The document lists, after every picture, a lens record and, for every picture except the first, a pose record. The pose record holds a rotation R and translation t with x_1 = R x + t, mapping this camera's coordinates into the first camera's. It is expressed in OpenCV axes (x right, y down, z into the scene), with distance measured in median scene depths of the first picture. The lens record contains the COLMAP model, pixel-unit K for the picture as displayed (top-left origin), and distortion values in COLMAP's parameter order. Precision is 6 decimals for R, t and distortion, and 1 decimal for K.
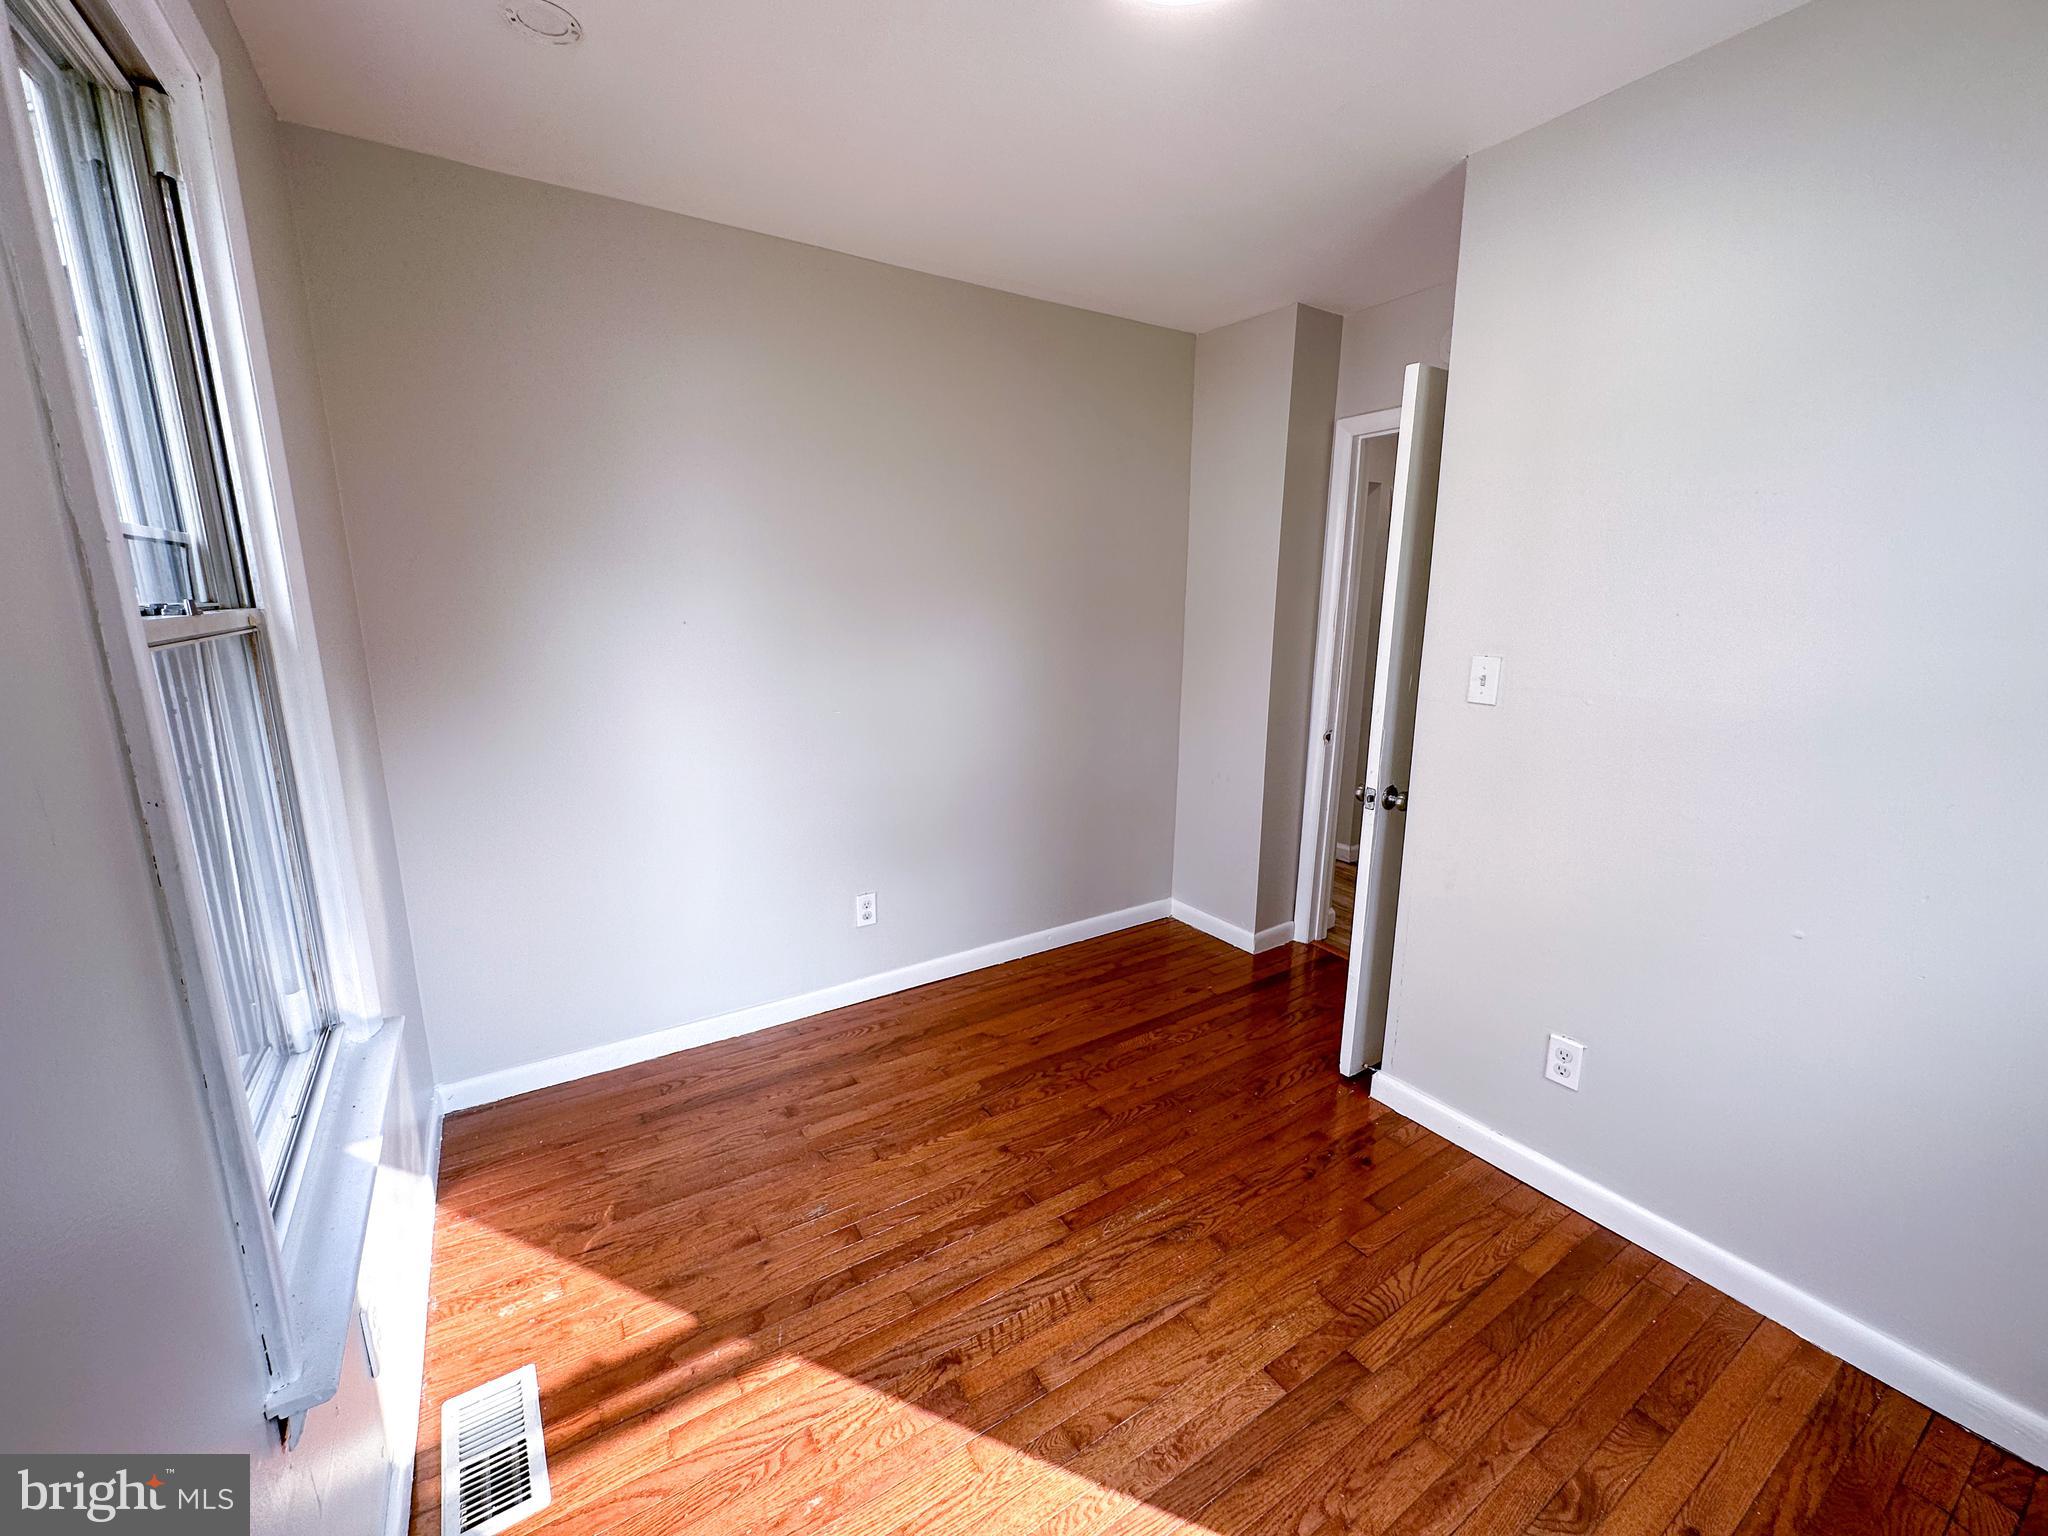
lens RADIAL K [[817.0, 0, 1024.0], [0, 817.0, 768.0], [0, 0, 1]] dist [-0.001914, 0.000369]
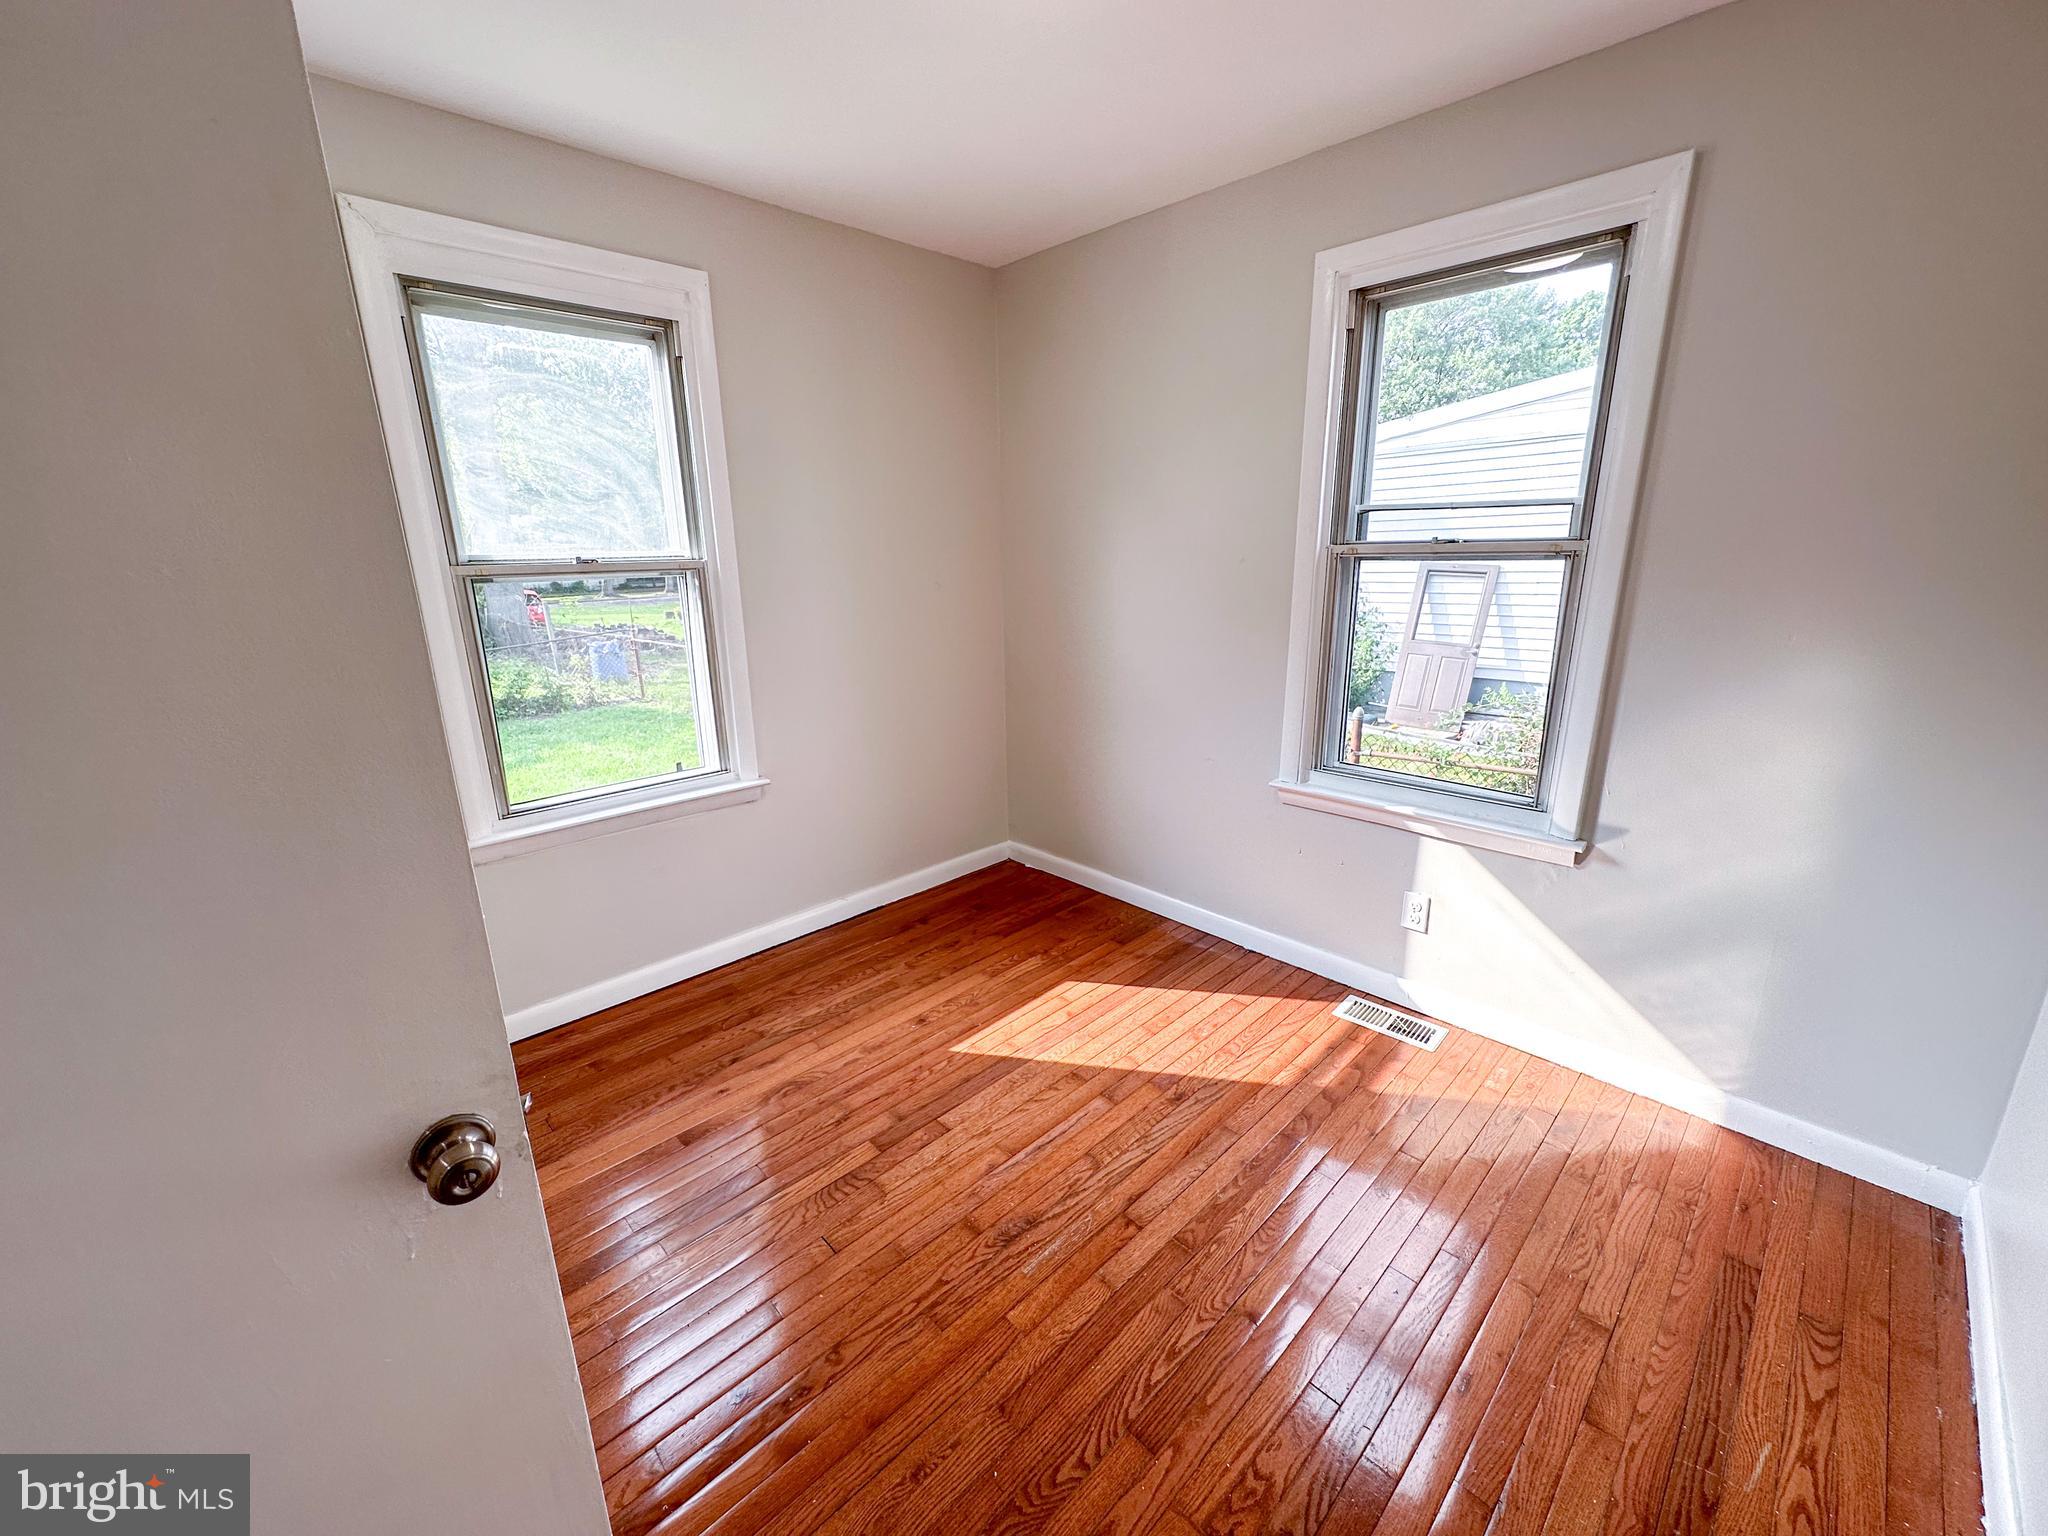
lens RADIAL K [[817.0, 0, 1024.0], [0, 817.0, 768.0], [0, 0, 1]] dist [-0.001914, 0.000369]
pose [[-0.979563, 0.067661, -0.189417, 0.348023], [-0.026094, 0.891015, 0.453224, -0.357351], [0.199439, 0.448904, -0.871039, 1.723134]]
